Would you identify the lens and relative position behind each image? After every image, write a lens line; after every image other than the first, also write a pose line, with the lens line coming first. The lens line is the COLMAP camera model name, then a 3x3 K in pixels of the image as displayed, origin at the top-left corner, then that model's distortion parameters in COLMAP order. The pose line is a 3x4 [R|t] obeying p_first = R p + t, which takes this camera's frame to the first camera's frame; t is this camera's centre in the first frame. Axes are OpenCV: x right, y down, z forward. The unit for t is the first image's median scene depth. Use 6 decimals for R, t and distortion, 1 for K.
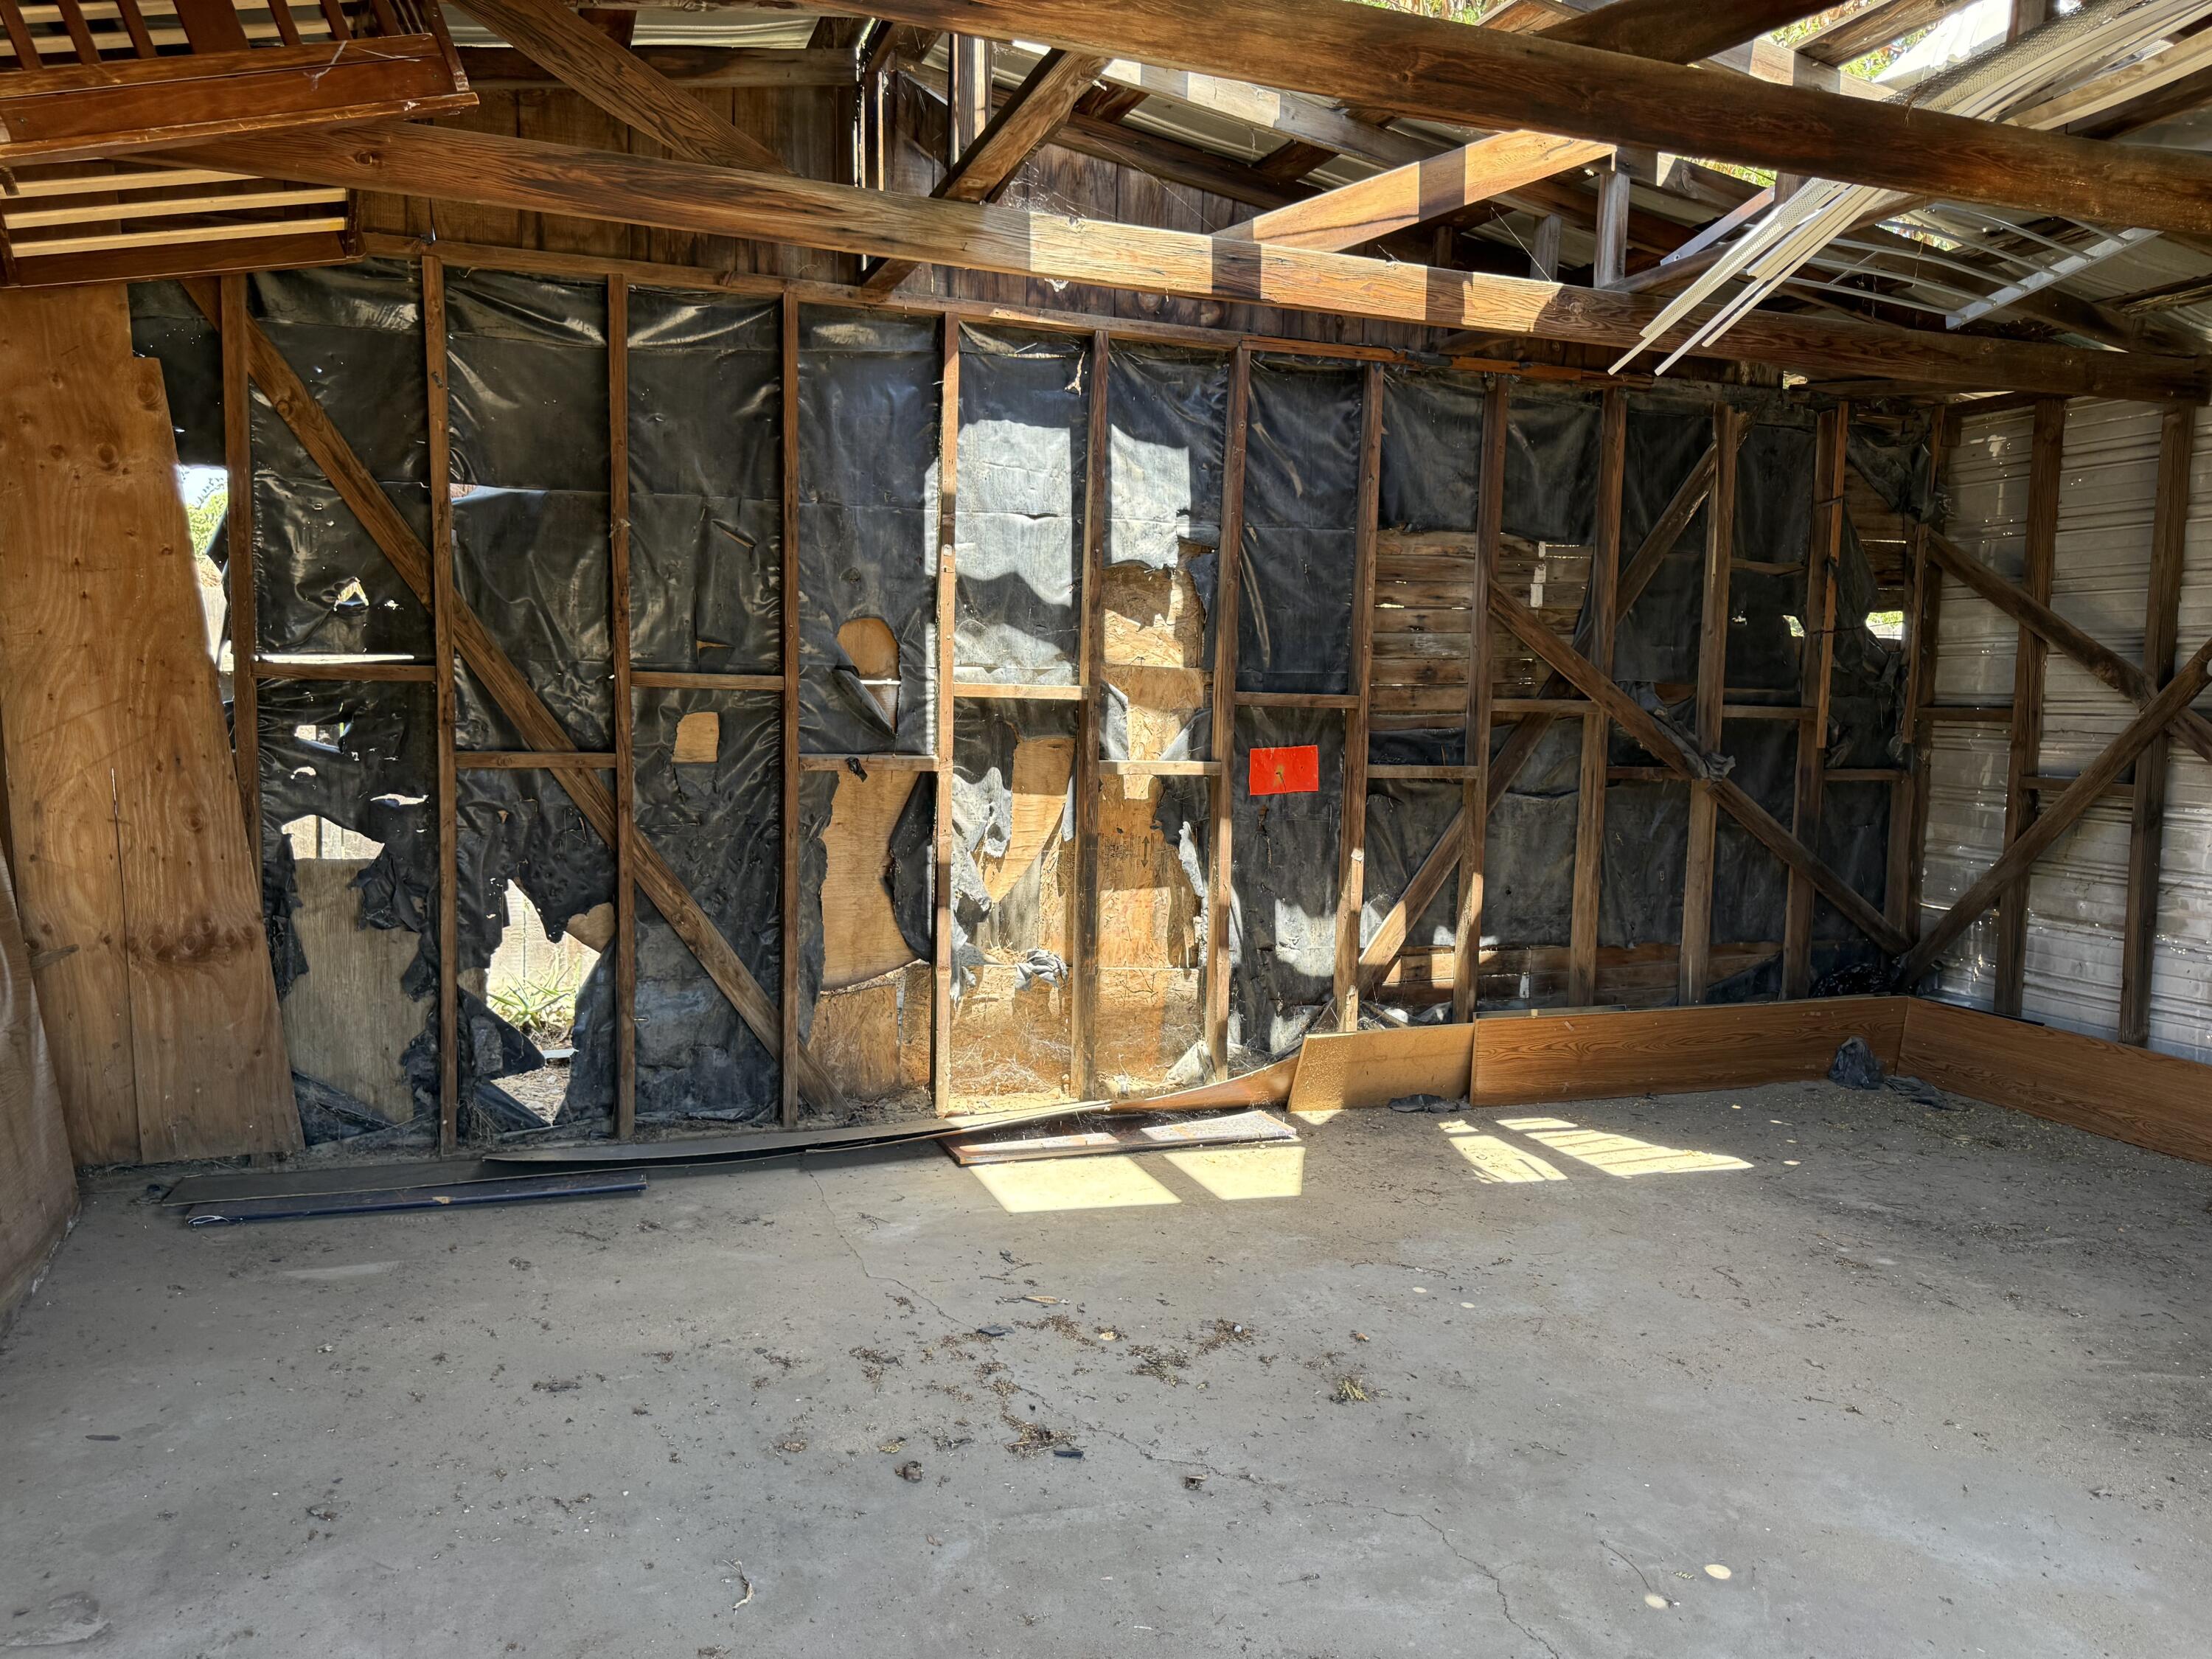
lens RADIAL K [[1584.2, 0, 1102.7], [0, 1584.2, 834.4], [0, 0, 1]] dist [0.056169, -0.061579]
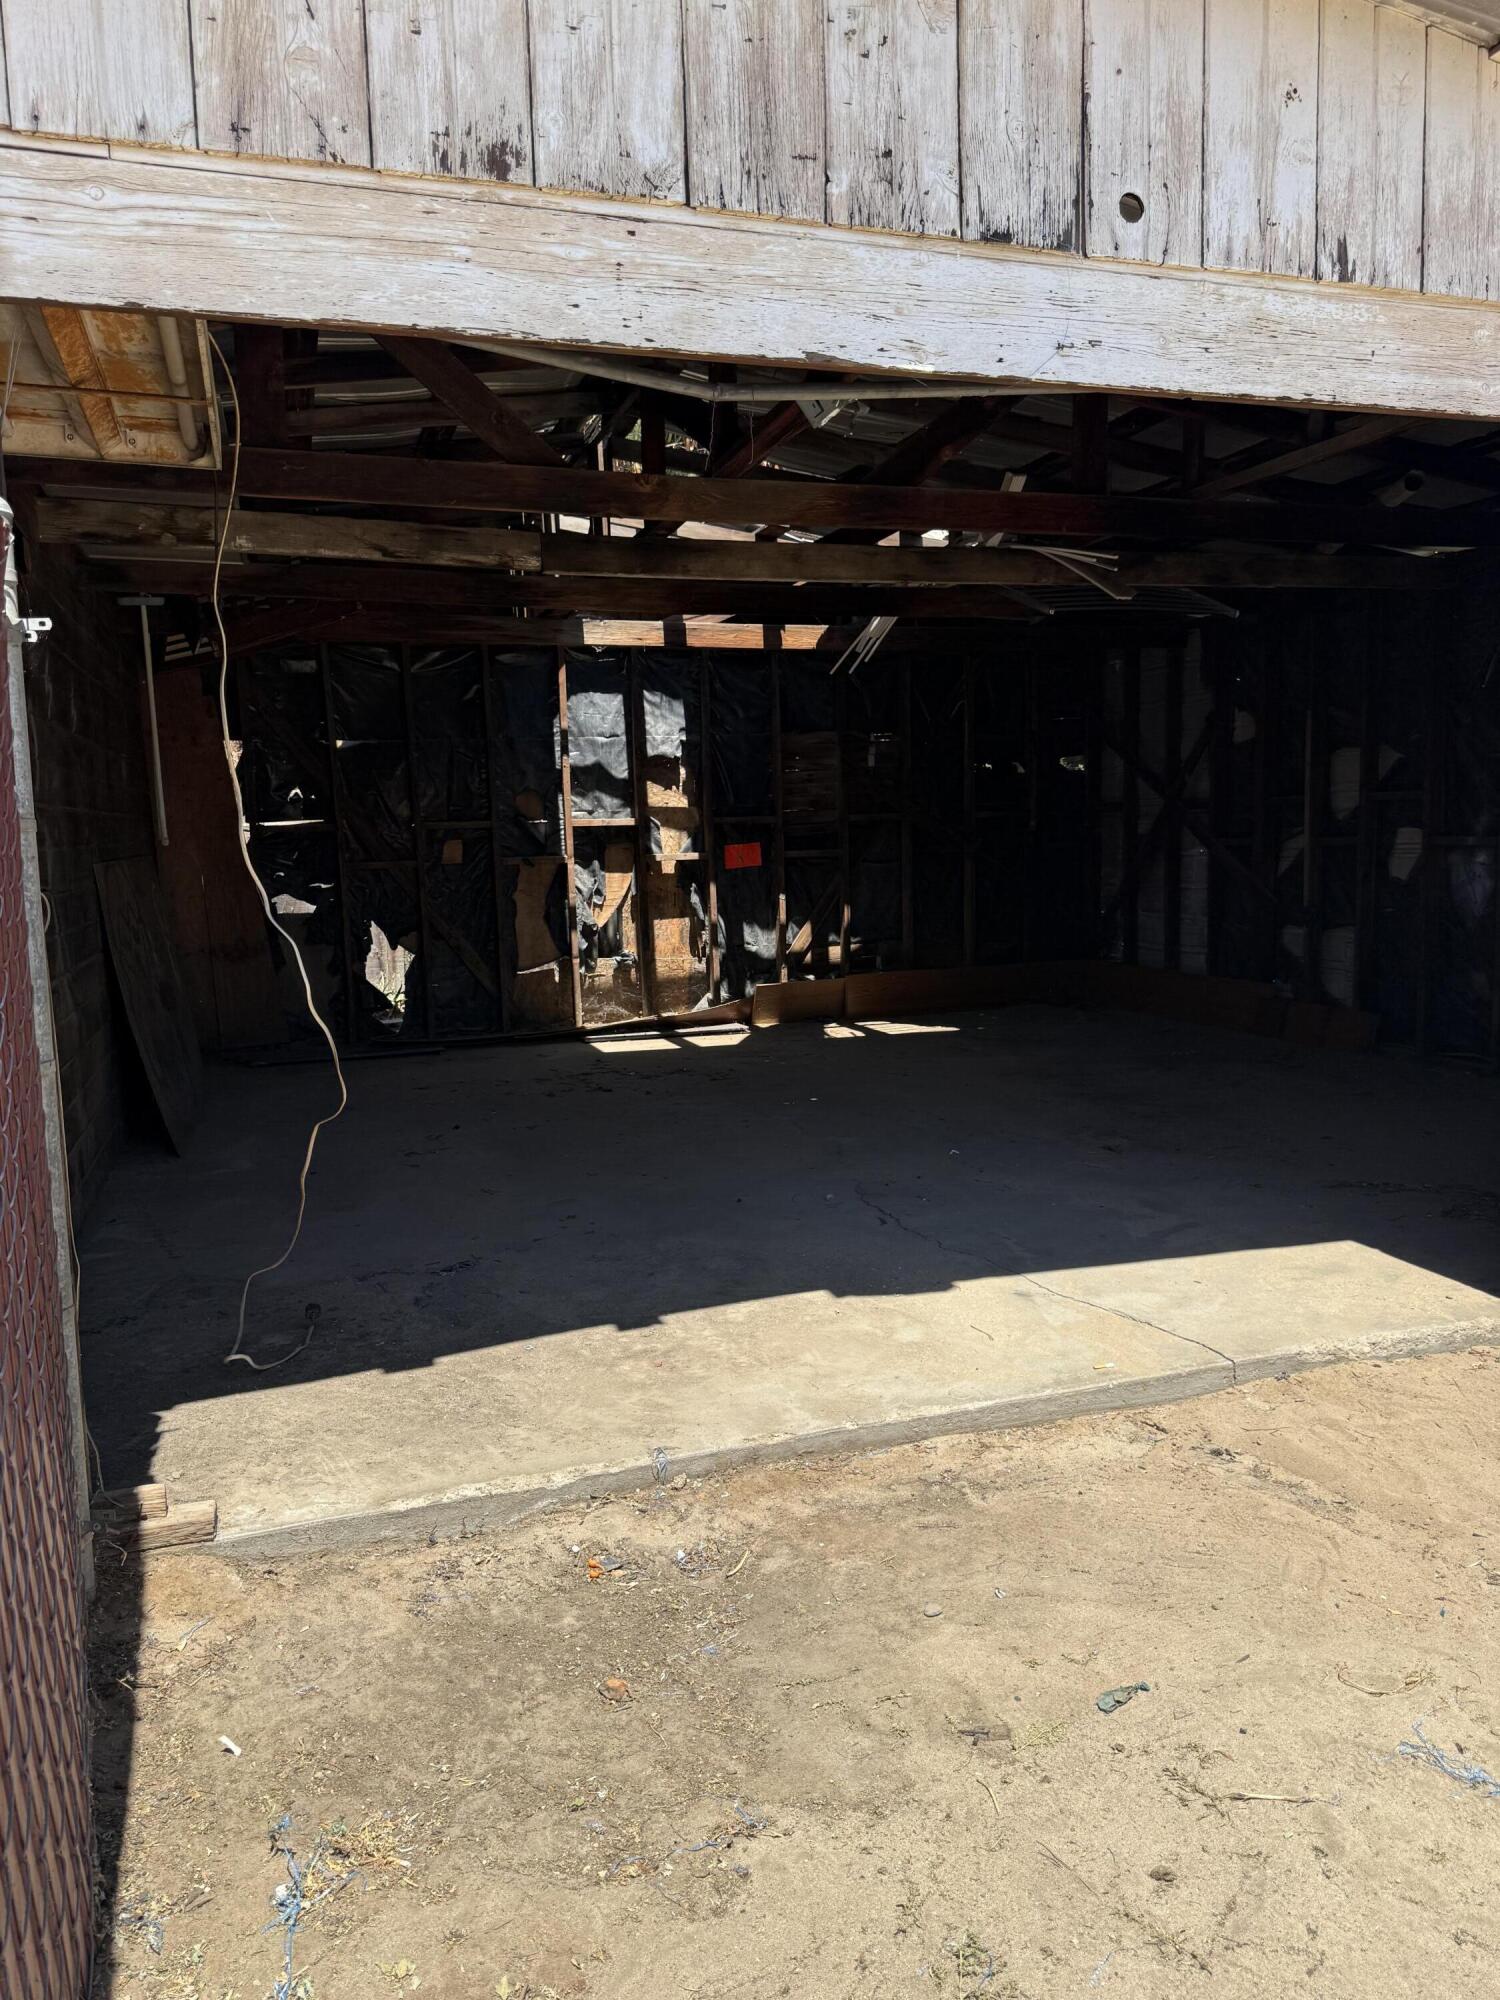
lens RADIAL K [[1432.3, 0, 757.0], [0, 1432.3, 1003.5], [0, 0, 1]] dist [0.056169, -0.061579]
pose [[0.998491, -0.049244, -0.024300, 0.177615], [0.050011, 0.998235, 0.032039, 0.094790], [0.022680, -0.033206, 0.999191, -0.864929]]
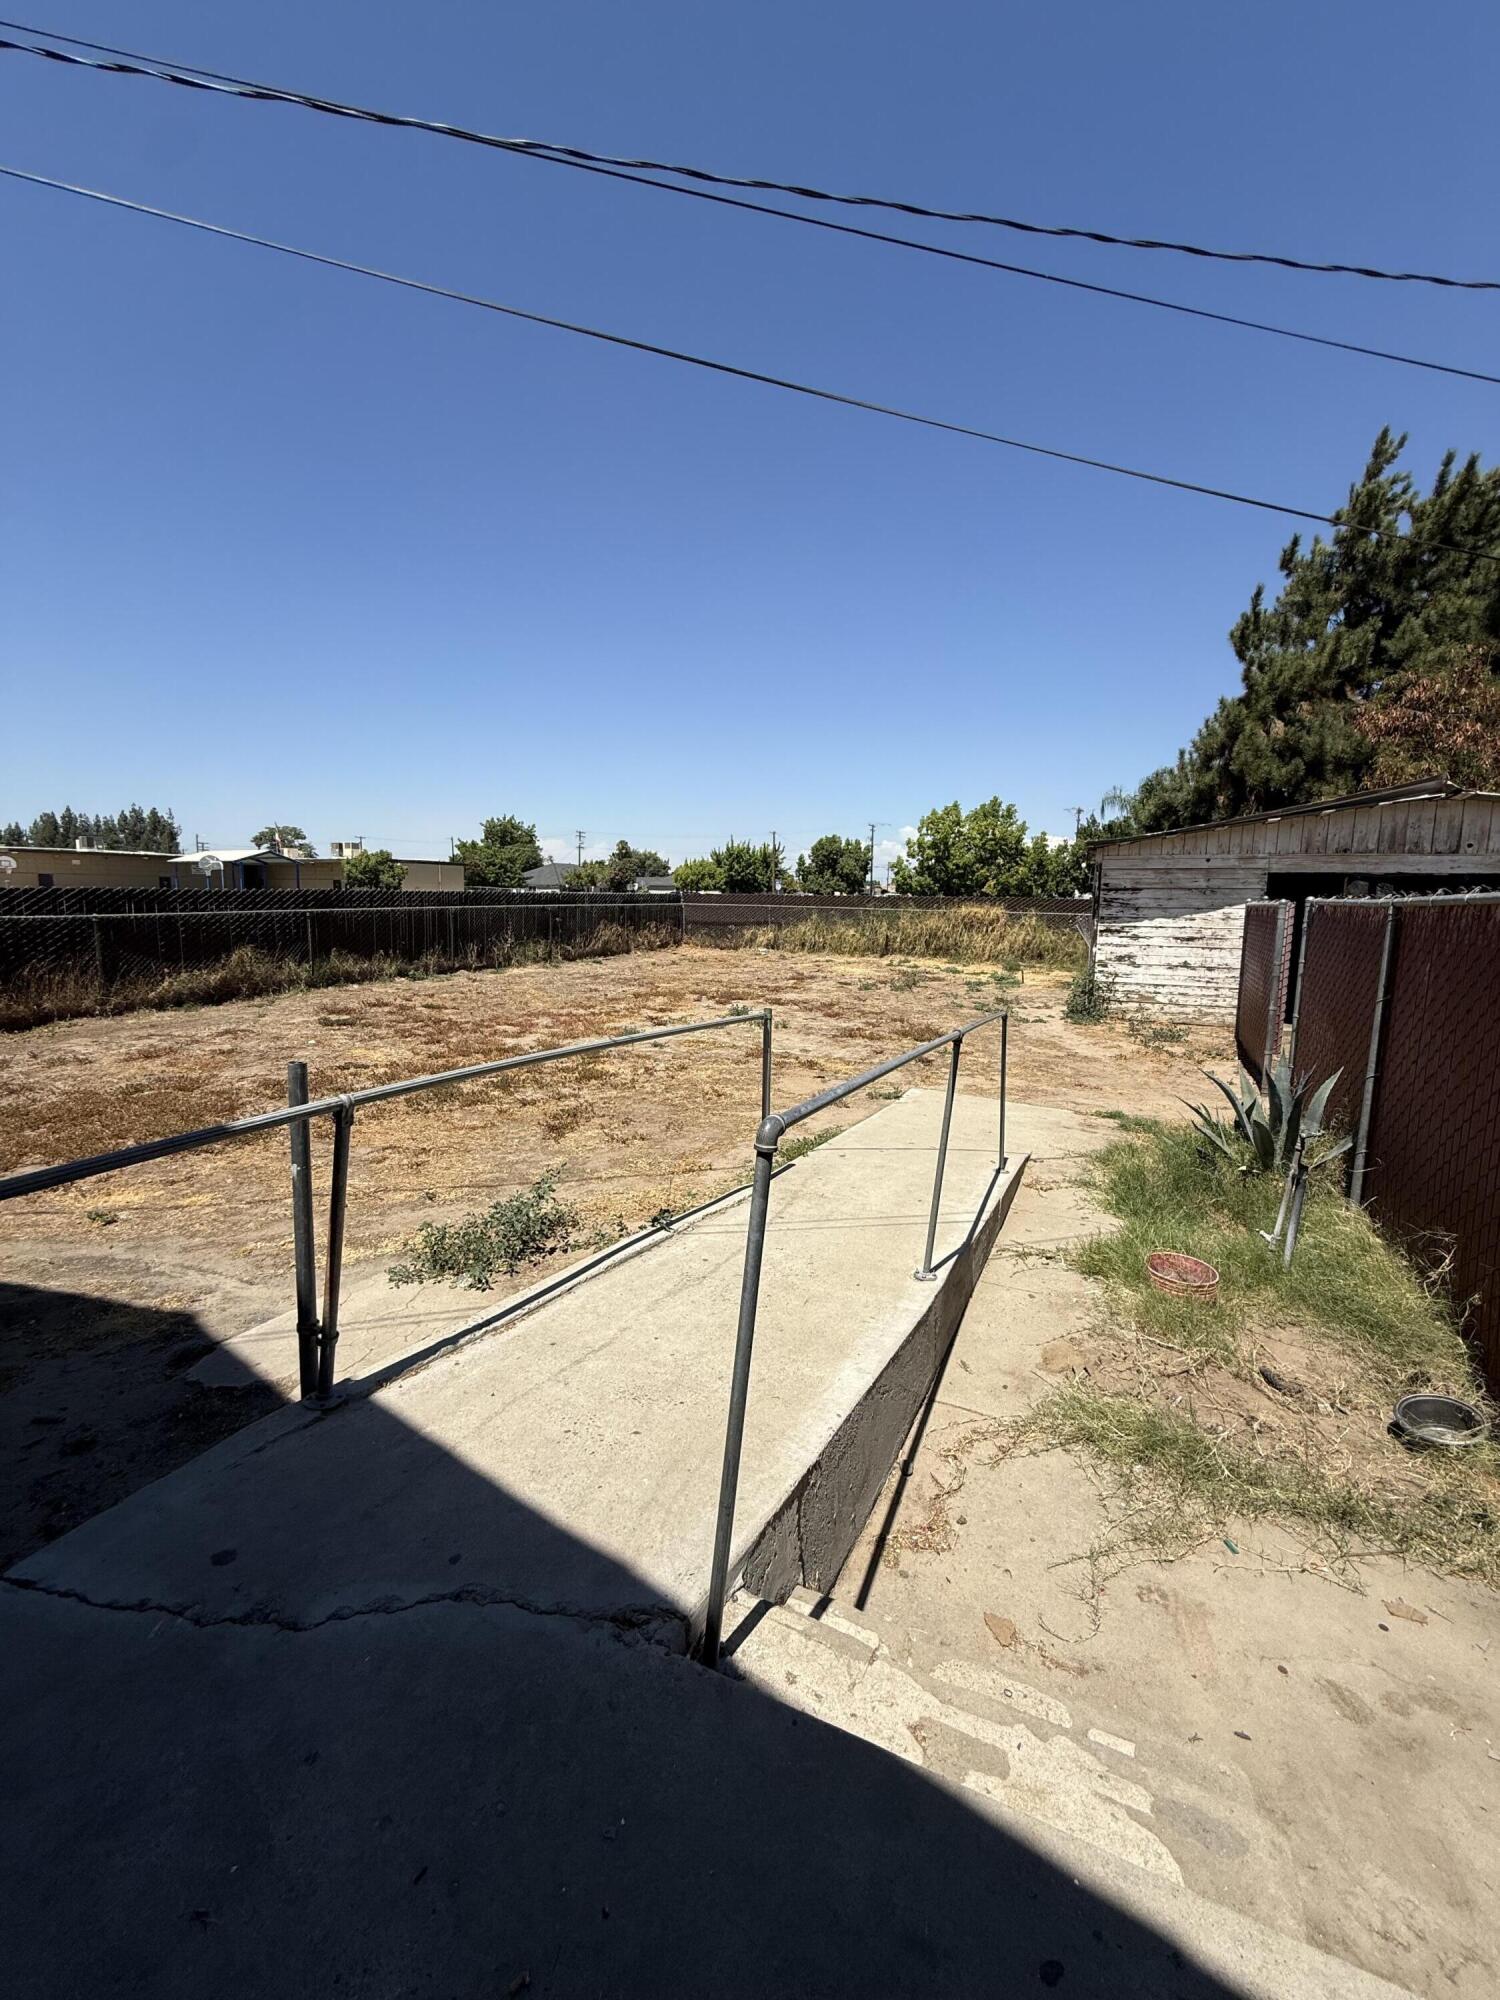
lens RADIAL K [[798.8, 0, 751.0], [0, 798.8, 988.0], [0, 0, 1]] dist [0.000222, 0.000285]
pose [[0.714980, 0.065830, -0.696039, 0.473102], [-0.058735, 0.997694, 0.034026, 0.198237], [0.696673, 0.016554, 0.717198, -3.053045]]
